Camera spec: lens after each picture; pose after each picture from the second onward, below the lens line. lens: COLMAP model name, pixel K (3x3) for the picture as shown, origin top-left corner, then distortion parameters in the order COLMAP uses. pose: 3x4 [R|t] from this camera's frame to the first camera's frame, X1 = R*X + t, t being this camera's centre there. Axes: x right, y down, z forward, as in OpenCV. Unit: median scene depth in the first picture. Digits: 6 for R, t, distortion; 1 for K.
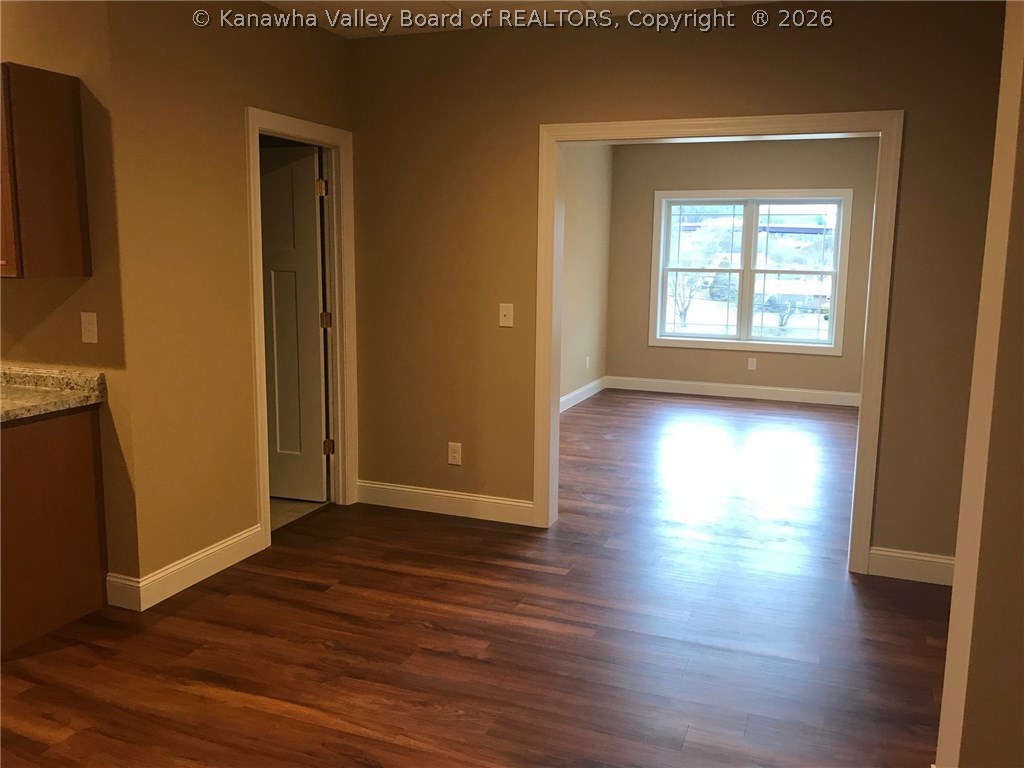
lens RADIAL K [[841.6, 0, 516.0], [0, 841.6, 373.4], [0, 0, 1]] dist [0.031415, -0.014043]
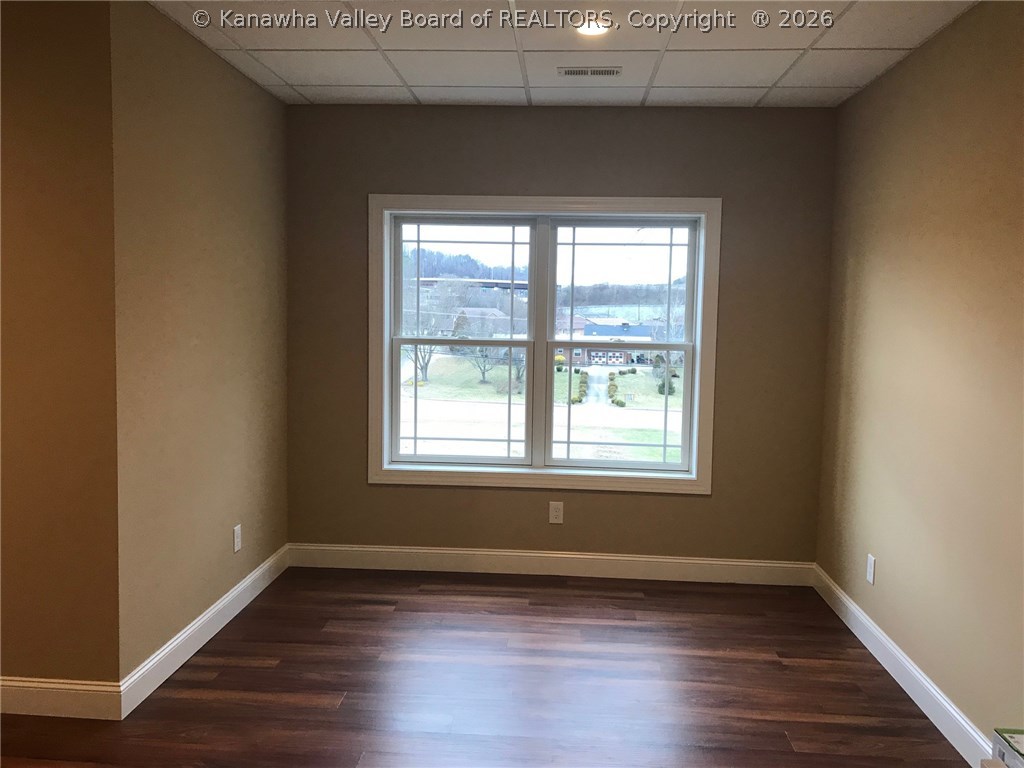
lens RADIAL K [[841.6, 0, 516.0], [0, 841.6, 373.4], [0, 0, 1]] dist [0.031415, -0.014043]
pose [[0.953880, -0.022307, 0.299357, 0.089904], [0.041217, 0.997523, -0.057004, -0.069321], [-0.297344, 0.066714, 0.952437, 0.467638]]
